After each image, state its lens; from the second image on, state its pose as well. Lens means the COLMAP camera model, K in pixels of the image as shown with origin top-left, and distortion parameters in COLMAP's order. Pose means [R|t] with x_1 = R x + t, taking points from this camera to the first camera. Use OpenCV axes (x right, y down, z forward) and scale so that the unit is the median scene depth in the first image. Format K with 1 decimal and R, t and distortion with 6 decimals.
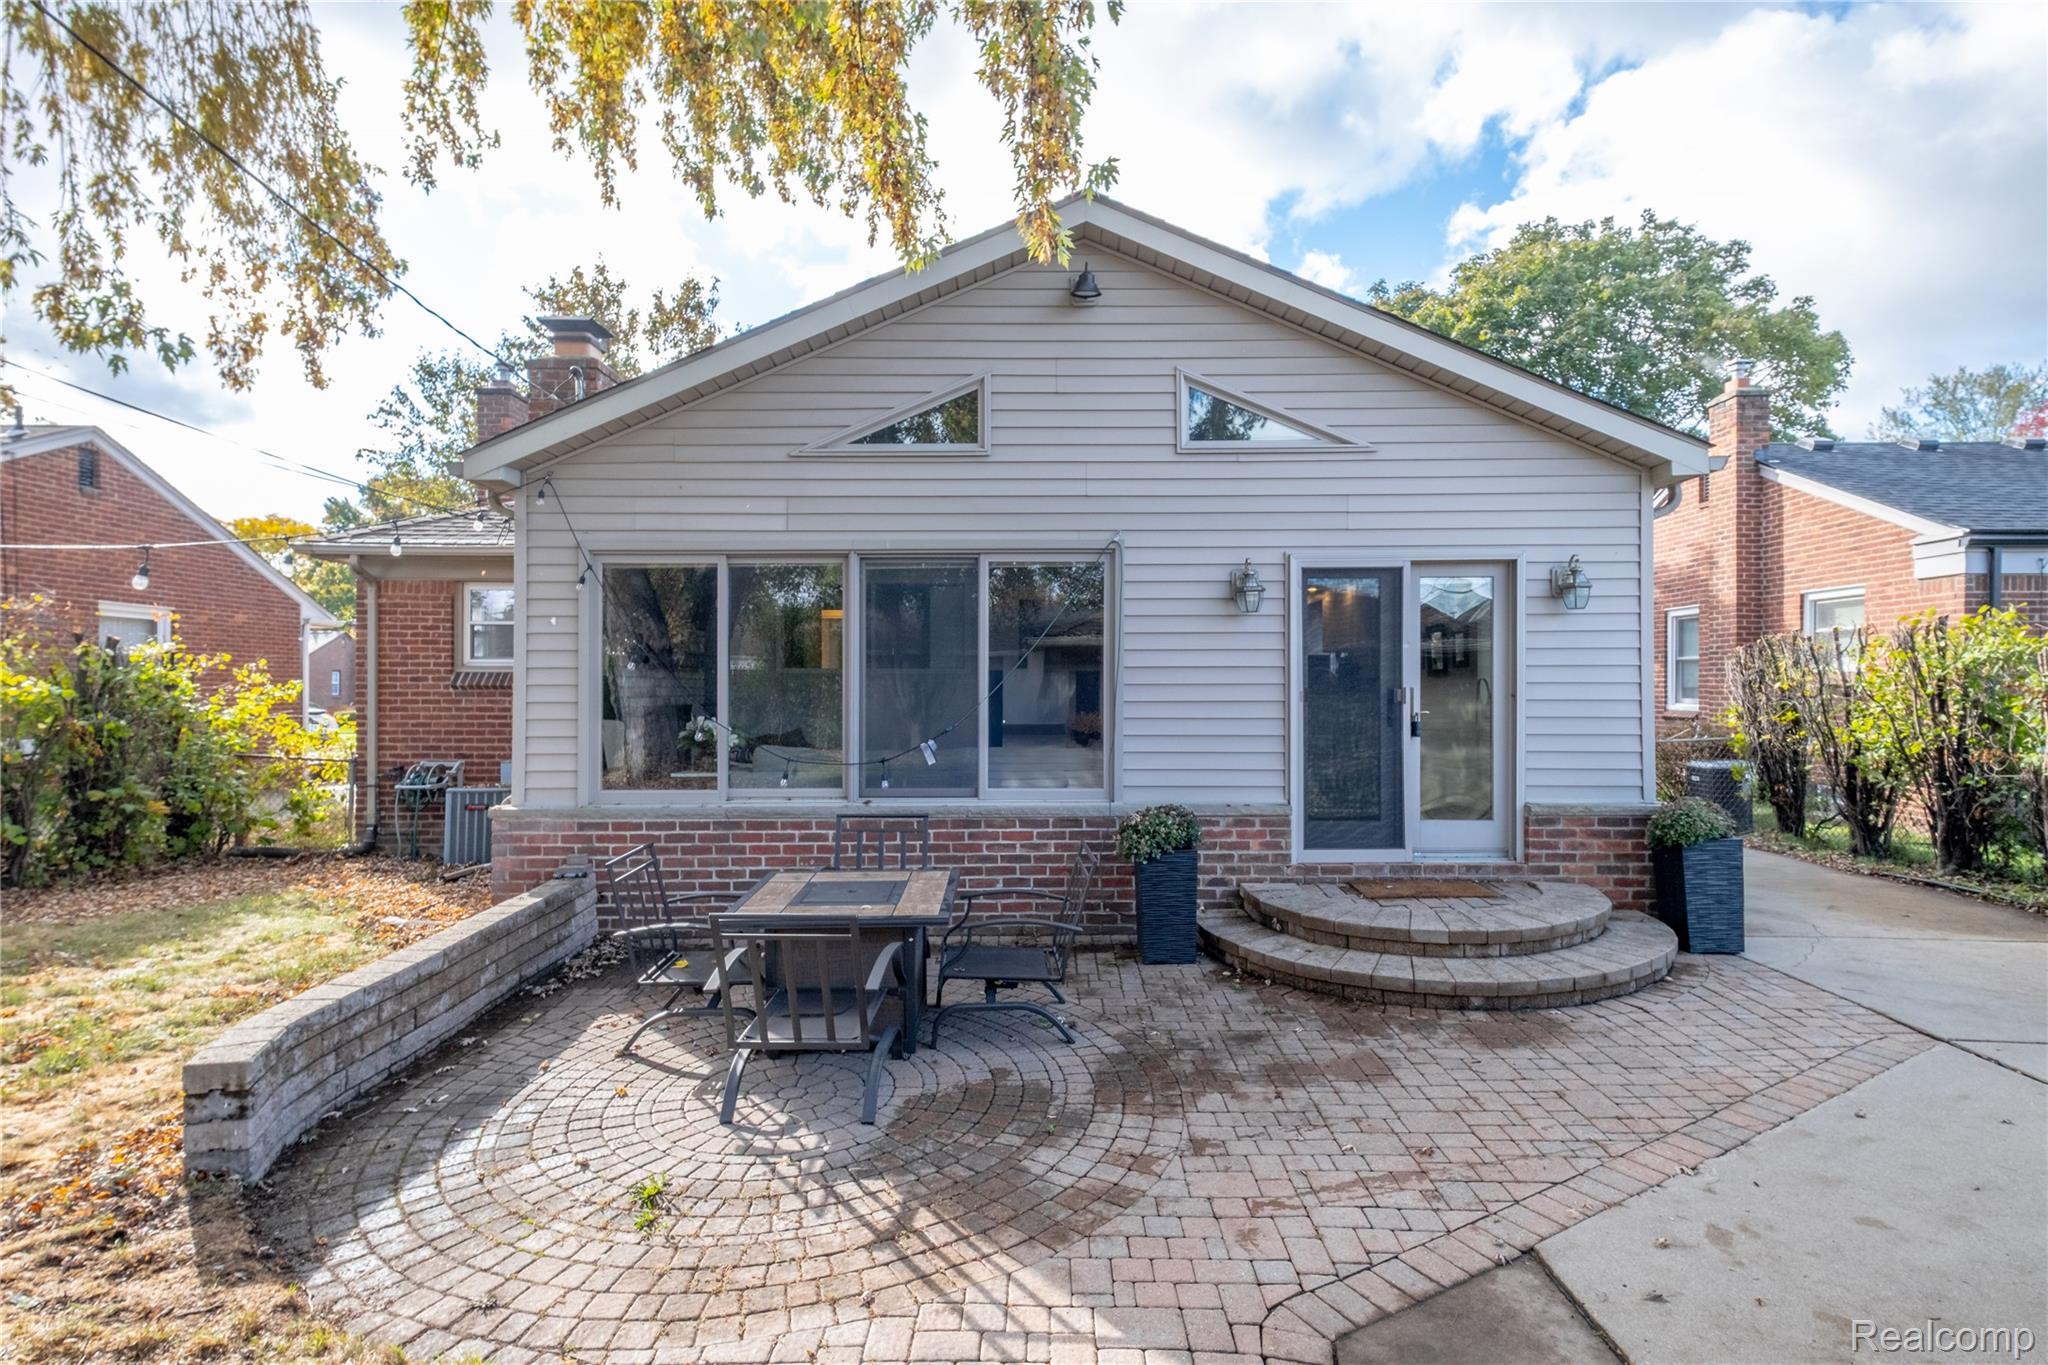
lens RADIAL K [[1034.1, 0, 1031.6], [0, 1034.1, 694.2], [0, 0, 1]] dist [0.023440, -0.000915]
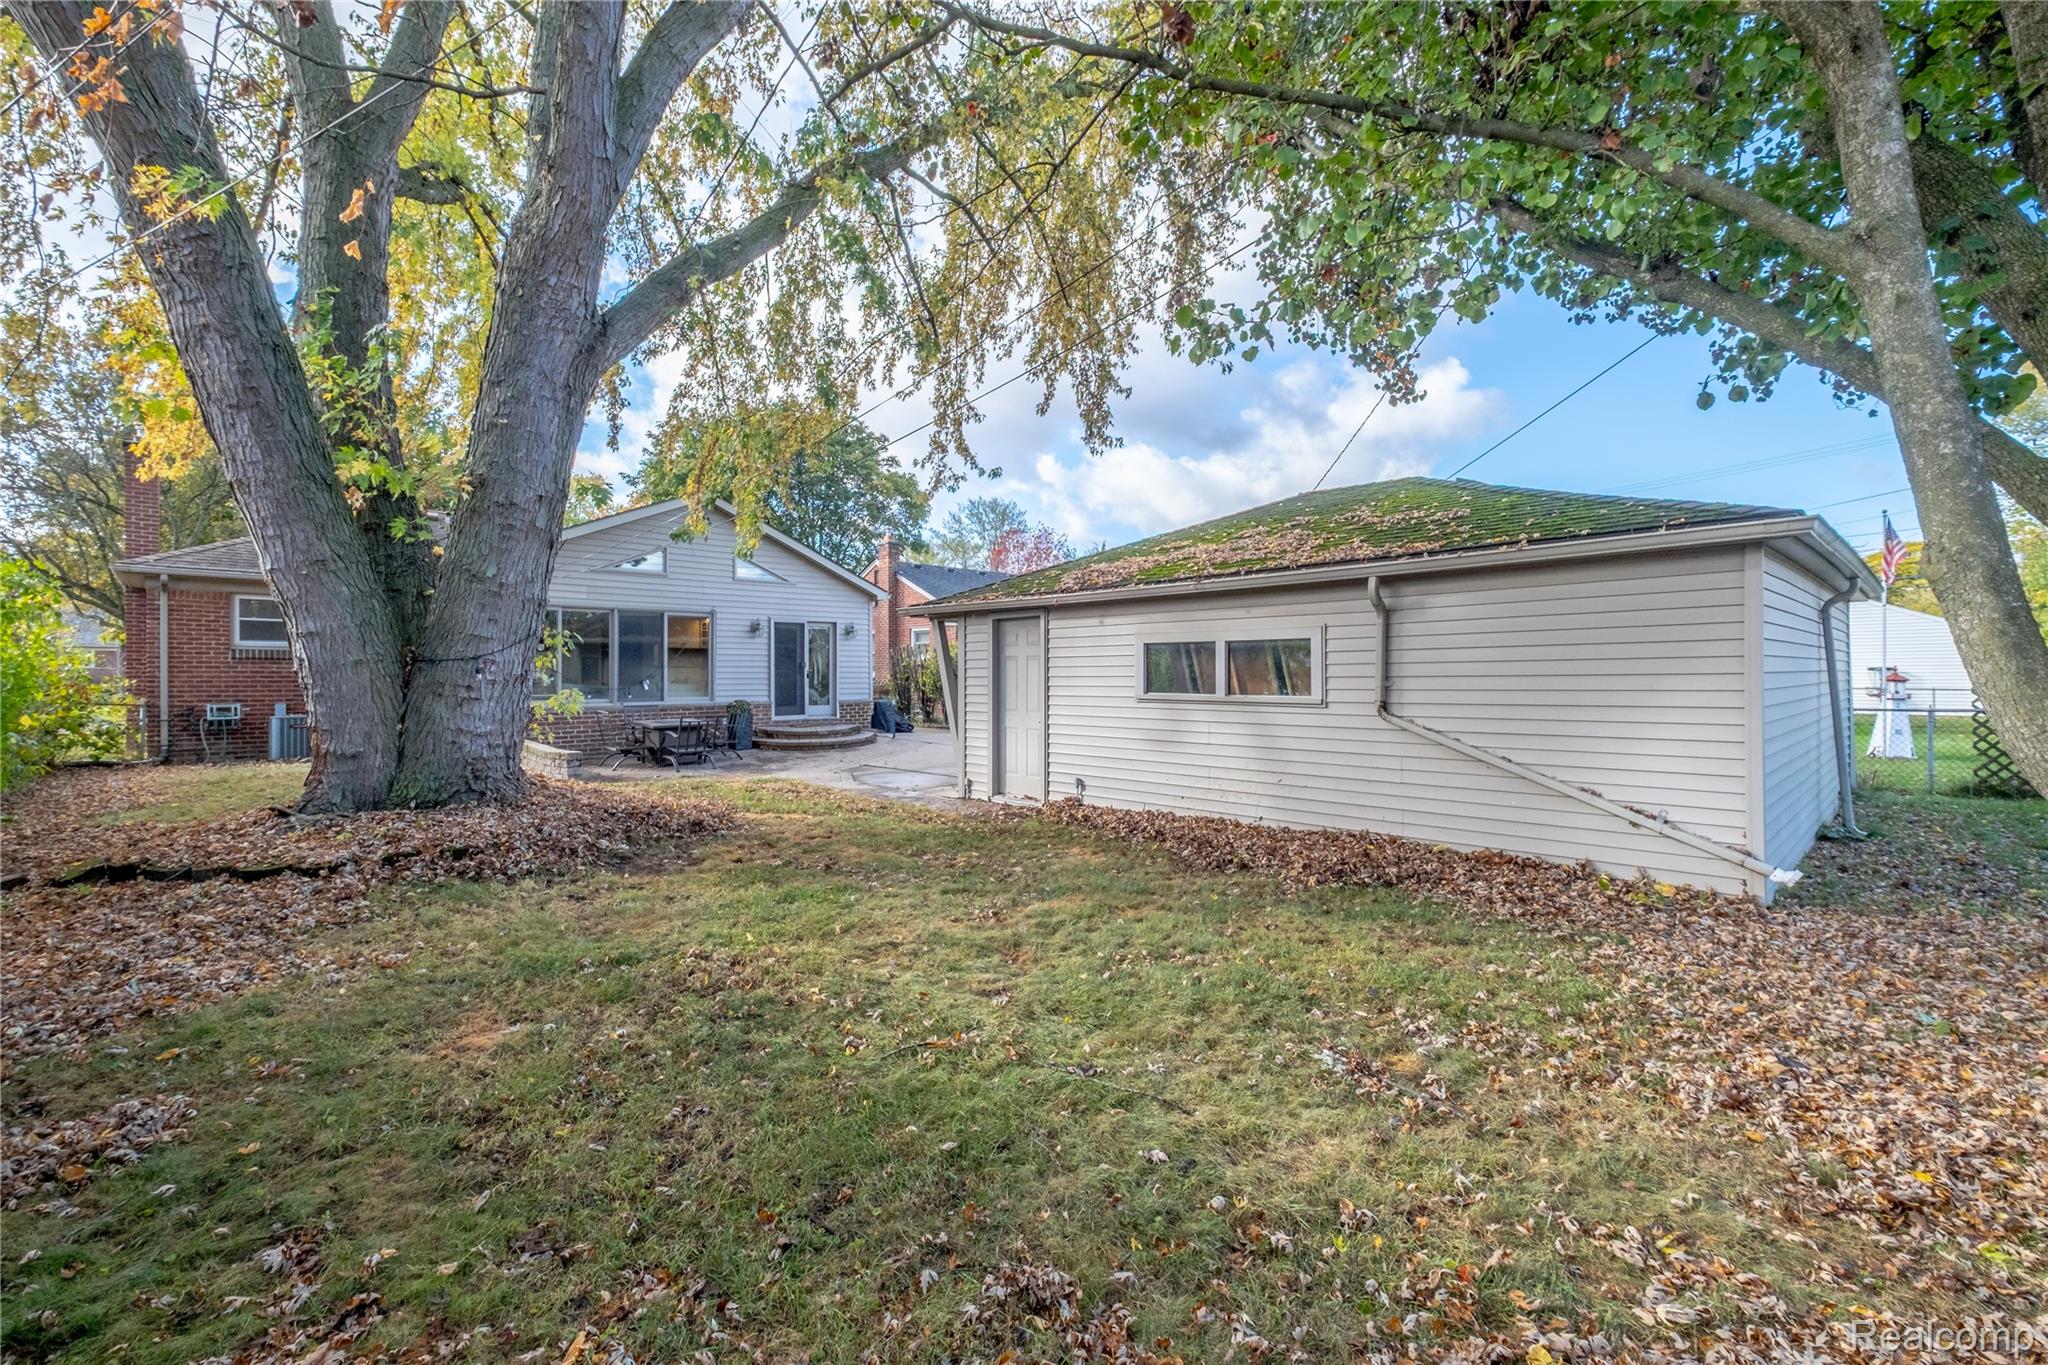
lens RADIAL K [[884.9, 0, 1031.7], [0, 884.9, 681.7], [0, 0, 1]] dist [-0.001309, -0.000648]
pose [[0.721200, -0.005273, 0.692707, -0.976221], [0.002119, 0.999983, 0.005406, 0.039073], [-0.692723, -0.002431, 0.721199, -1.362106]]
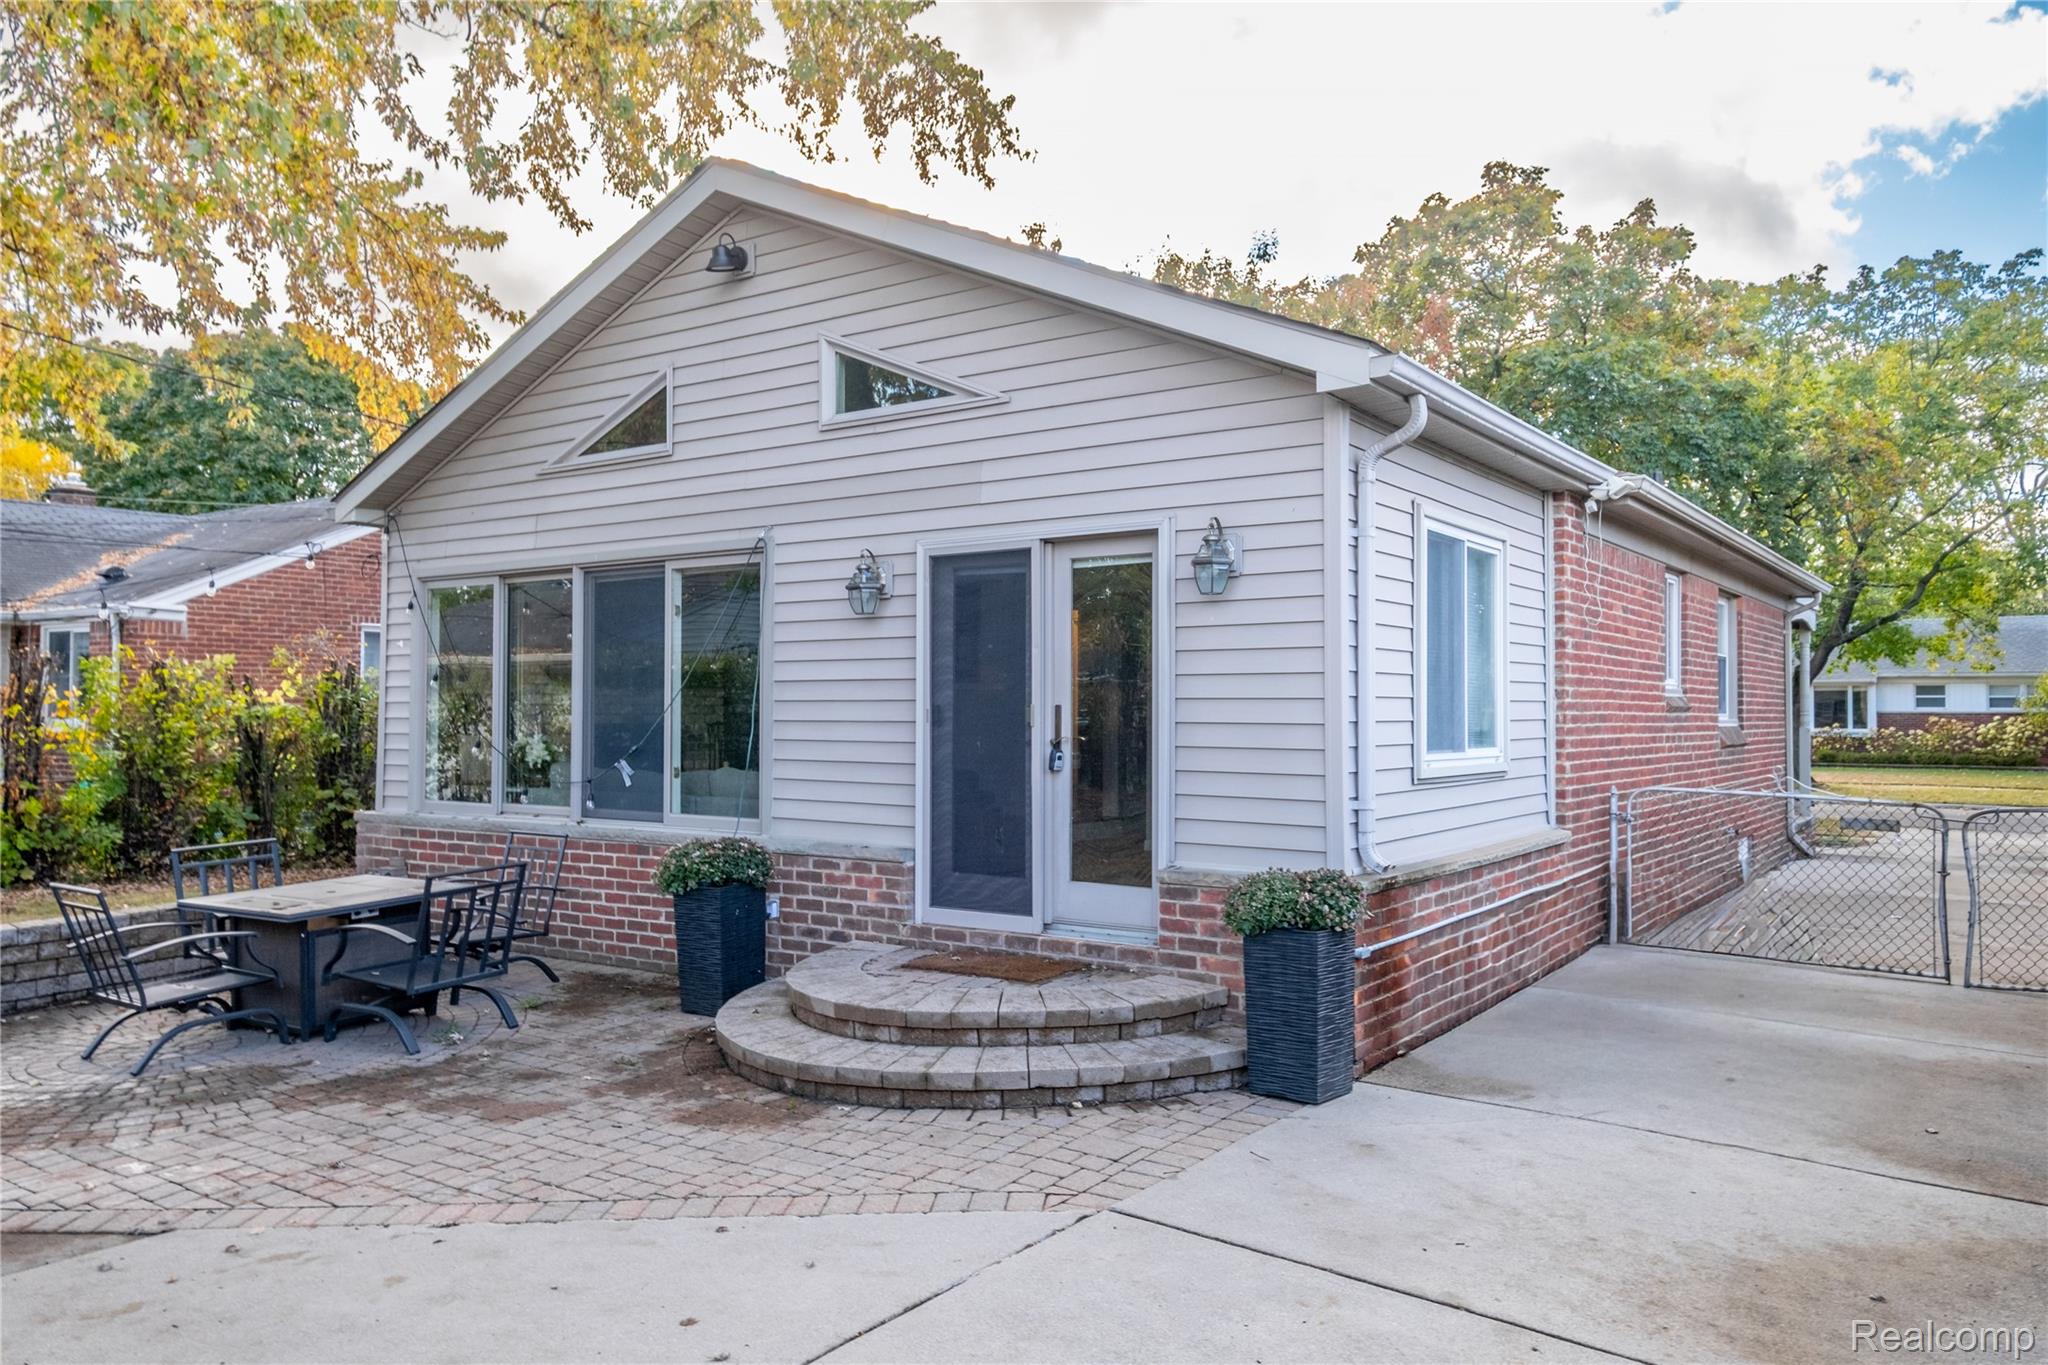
lens RADIAL K [[1436.1, 0, 1023.4], [0, 1436.1, 686.8], [0, 0, 1]] dist [0.045431, 0.005005]
pose [[0.819154, -0.006346, -0.573538, 0.964822], [-0.007734, 0.999726, -0.022107, 0.003943], [0.573521, 0.022544, 0.818880, 0.127338]]
